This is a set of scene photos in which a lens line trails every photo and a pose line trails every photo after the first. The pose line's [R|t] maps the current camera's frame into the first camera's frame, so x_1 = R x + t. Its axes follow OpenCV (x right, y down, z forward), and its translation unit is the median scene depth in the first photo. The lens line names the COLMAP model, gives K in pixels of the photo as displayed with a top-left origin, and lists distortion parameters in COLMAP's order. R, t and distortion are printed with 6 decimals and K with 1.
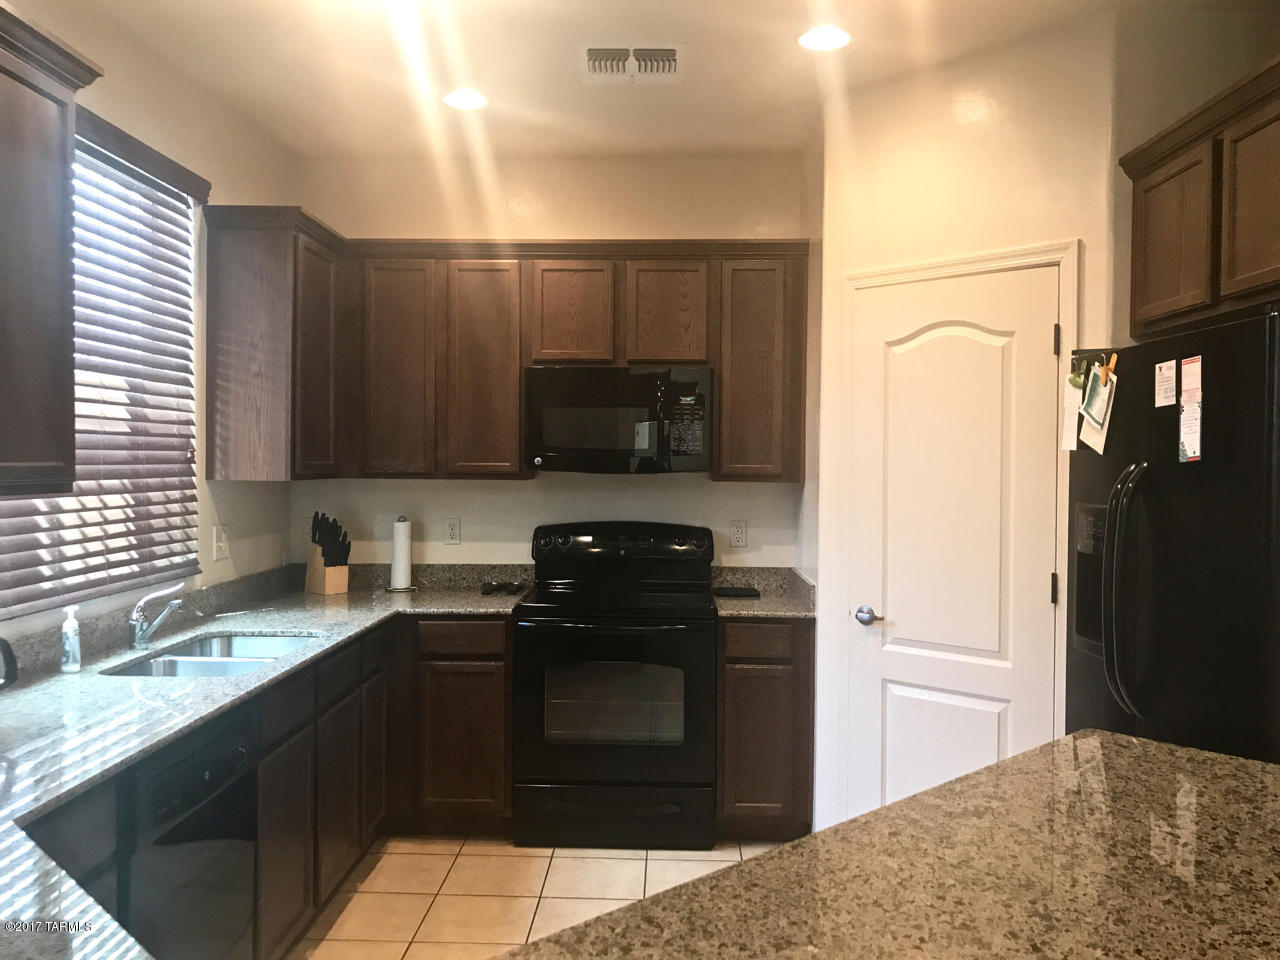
lens RADIAL K [[1060.0, 0, 638.2], [0, 1060.0, 453.1], [0, 0, 1]] dist [0.110464, -0.106452]
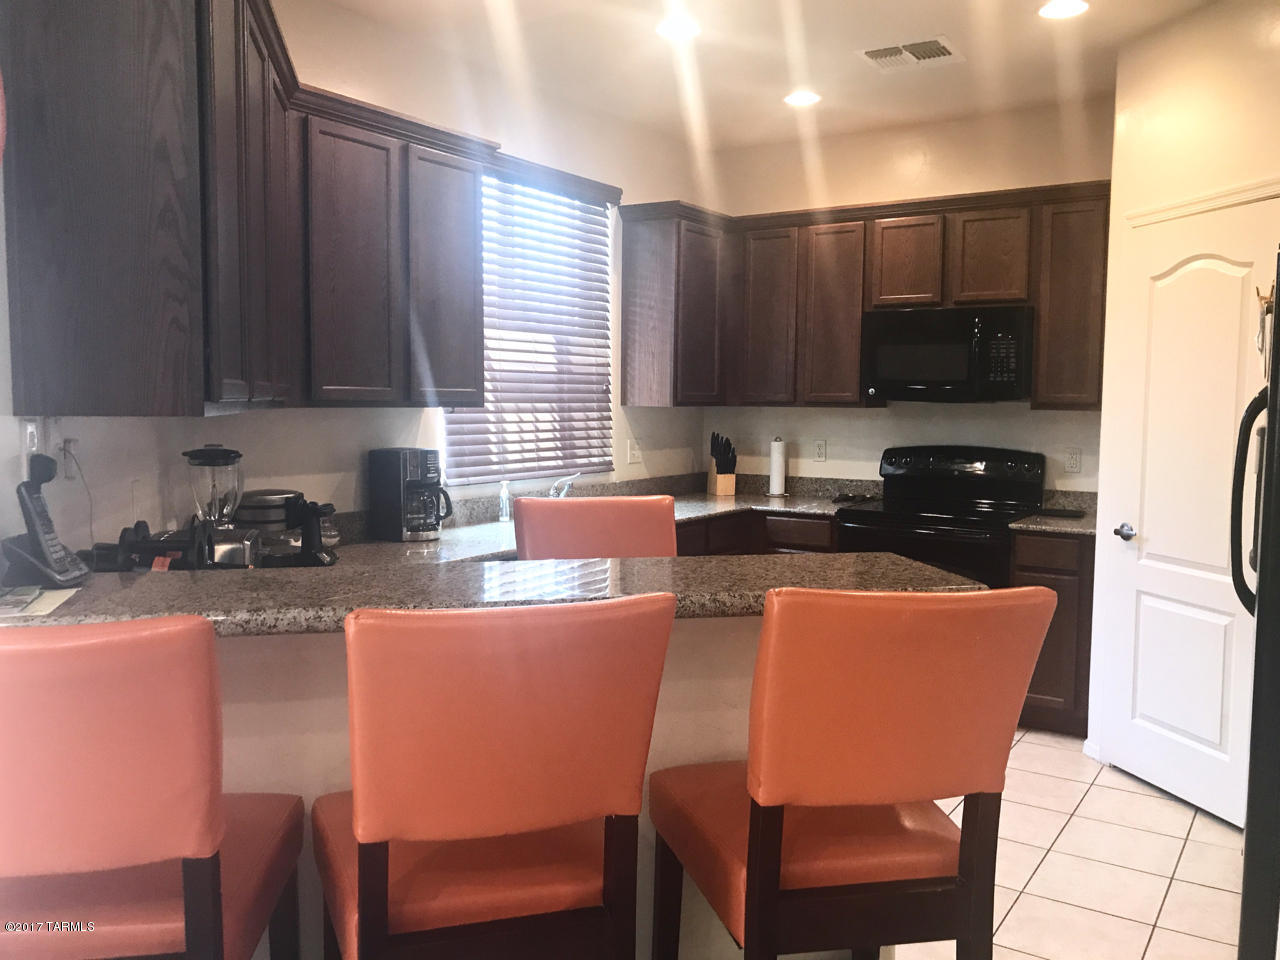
lens RADIAL K [[1060.0, 0, 638.2], [0, 1060.0, 453.1], [0, 0, 1]] dist [0.110464, -0.106452]
pose [[0.860400, 0.027546, -0.508875, 0.322609], [0.001808, 0.998367, 0.057100, 0.007994], [0.509616, -0.050048, 0.858945, -0.178649]]
